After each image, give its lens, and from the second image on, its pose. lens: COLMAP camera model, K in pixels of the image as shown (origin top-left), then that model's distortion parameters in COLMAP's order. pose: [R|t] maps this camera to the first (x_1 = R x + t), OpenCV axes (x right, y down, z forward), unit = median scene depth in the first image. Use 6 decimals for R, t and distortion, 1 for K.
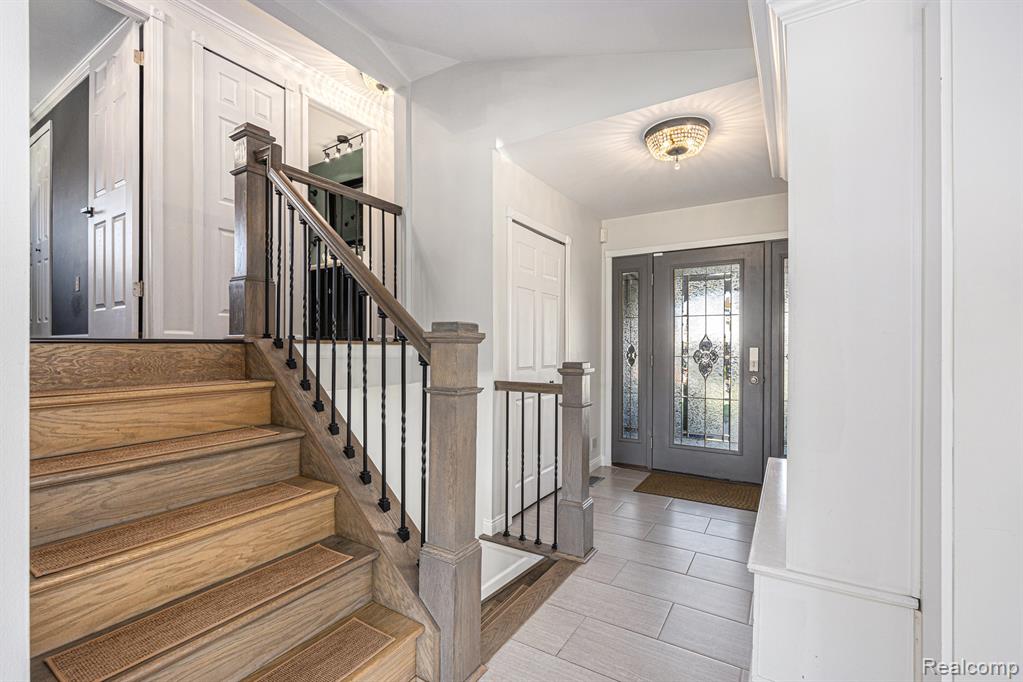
lens RADIAL K [[451.2, 0, 508.3], [0, 451.2, 345.1], [0, 0, 1]] dist [-0.002298, -0.000124]
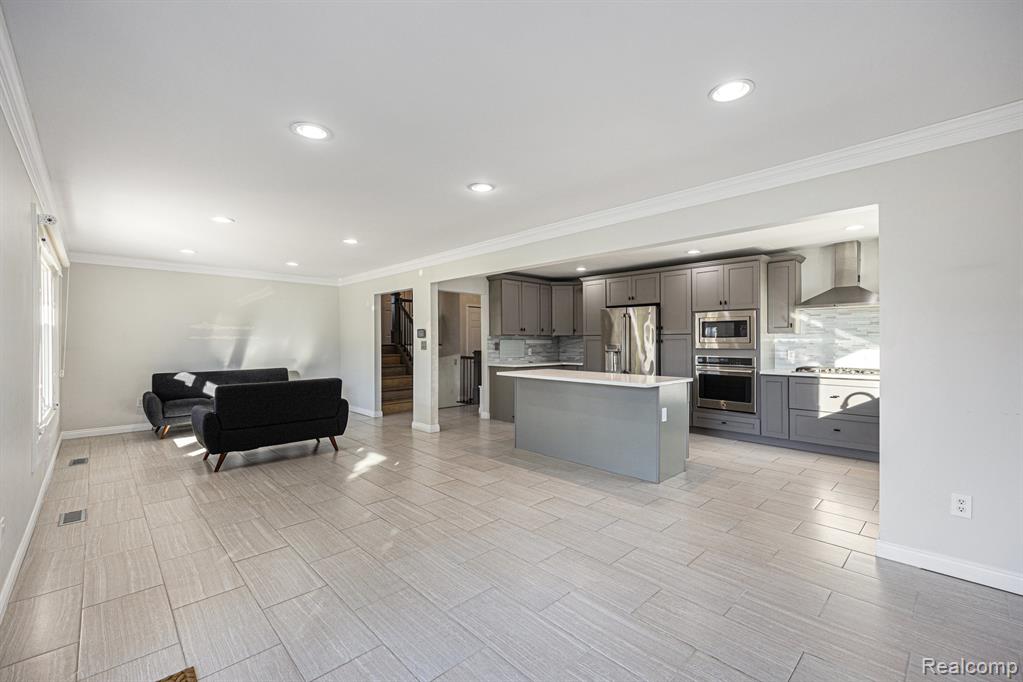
lens RADIAL K [[429.6, 0, 513.6], [0, 429.6, 337.5], [0, 0, 1]] dist [0.002311, 0.000667]
pose [[0.972771, -0.006546, -0.231674, 1.193182], [0.004303, 0.999939, -0.010188, -0.029196], [0.231727, 0.008913, 0.972740, -2.216889]]
